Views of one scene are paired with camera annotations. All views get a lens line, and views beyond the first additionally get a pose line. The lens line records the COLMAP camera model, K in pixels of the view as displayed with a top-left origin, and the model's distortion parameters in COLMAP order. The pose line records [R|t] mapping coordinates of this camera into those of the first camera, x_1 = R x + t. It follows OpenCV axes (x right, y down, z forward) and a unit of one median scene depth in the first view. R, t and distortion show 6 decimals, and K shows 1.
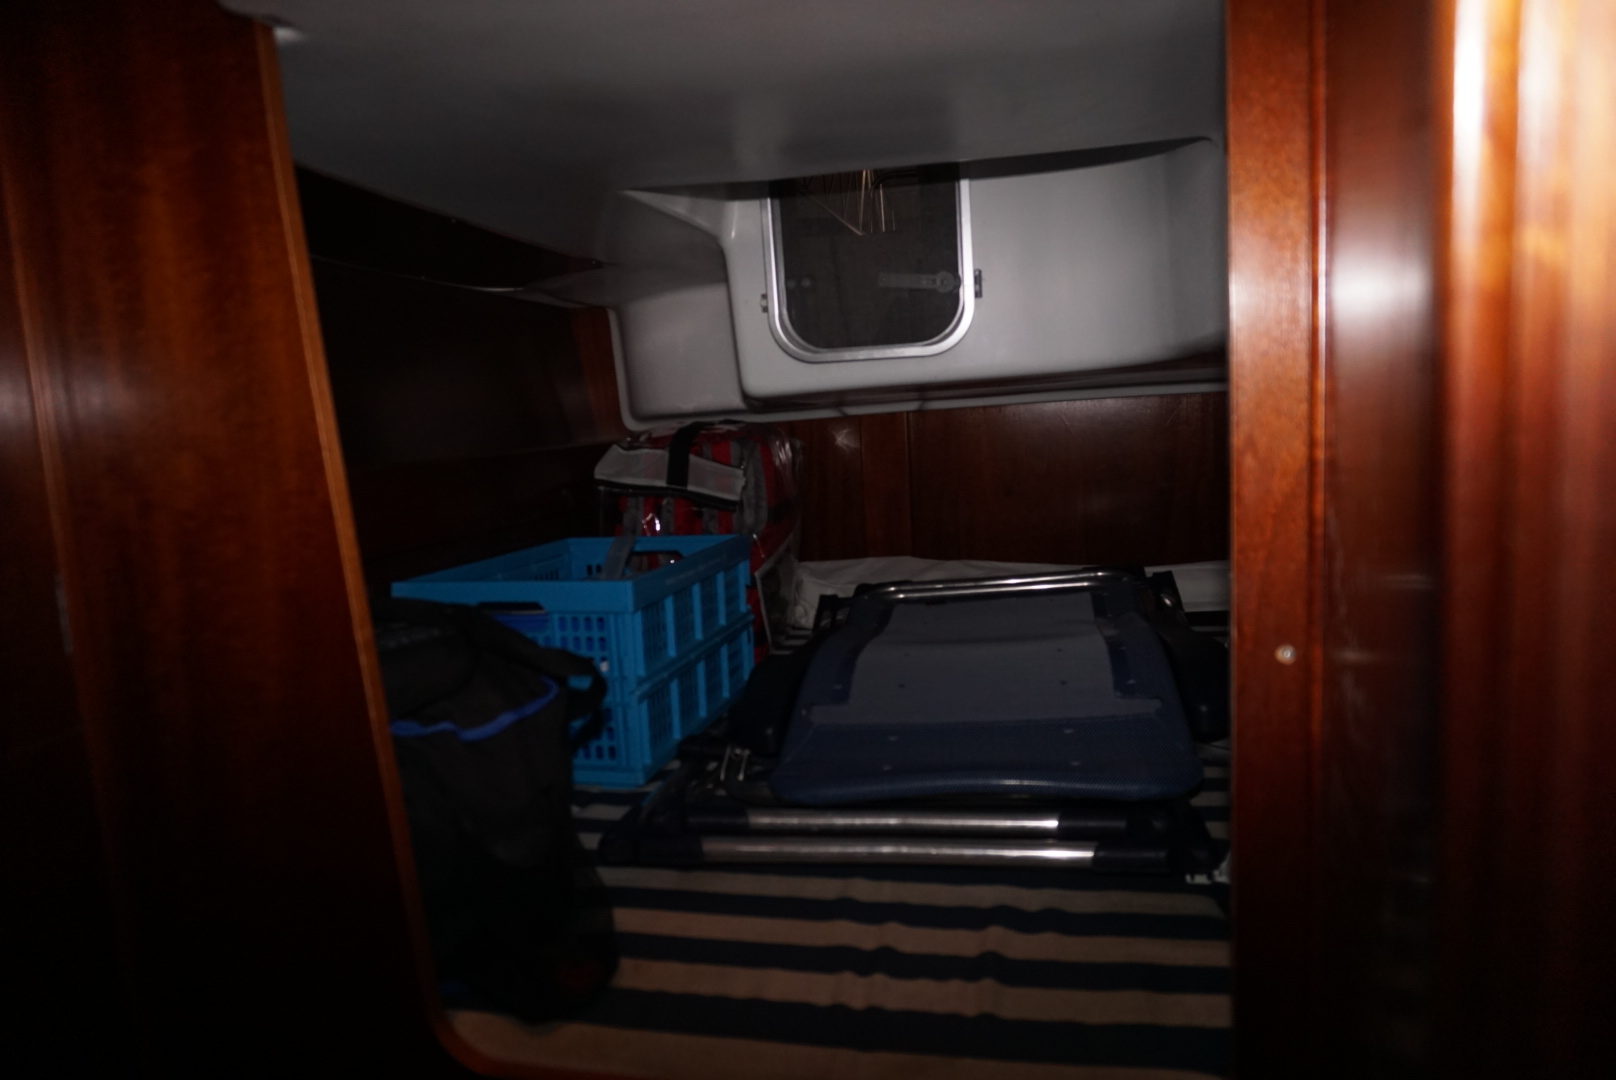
lens RADIAL K [[1074.5, 0, 800.9], [0, 1074.5, 541.3], [0, 0, 1]] dist [-0.020691, 0.000252]
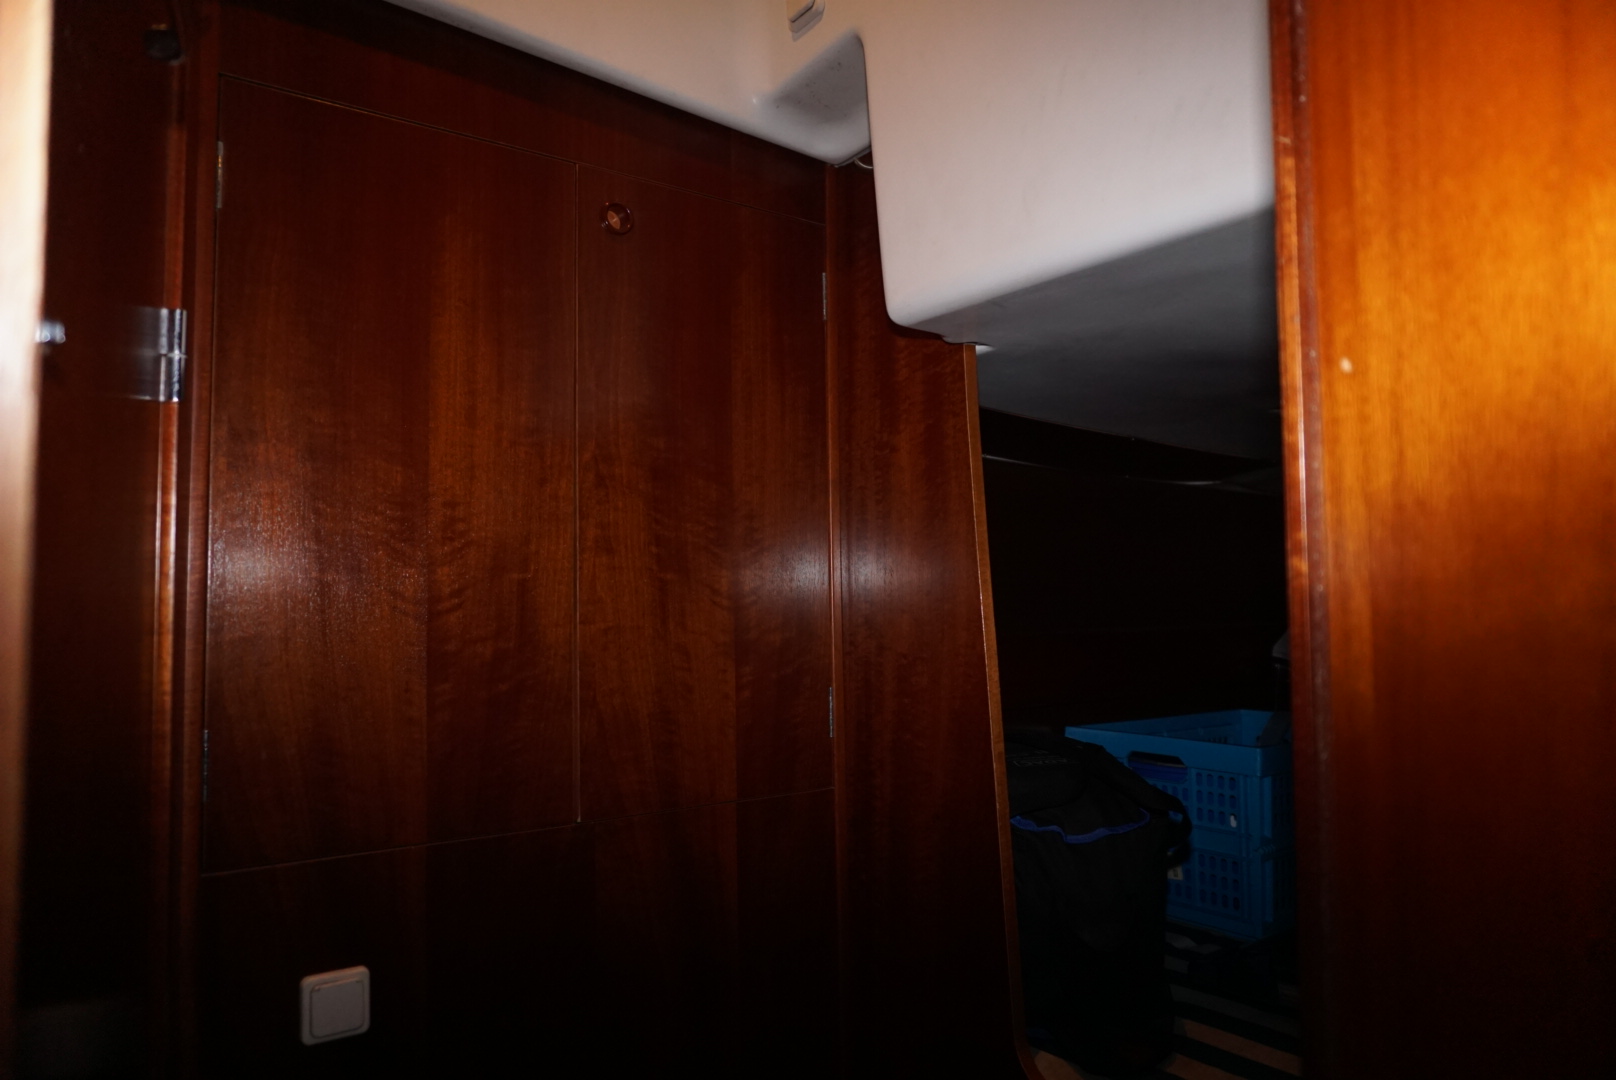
lens RADIAL K [[1074.5, 0, 809.2], [0, 1074.5, 542.0], [0, 0, 1]] dist [-0.020691, 0.000252]
pose [[0.772958, 0.007170, -0.634417, 0.248349], [-0.106266, 0.987274, -0.118315, 0.009268], [0.625495, 0.158870, 0.763883, -0.239877]]
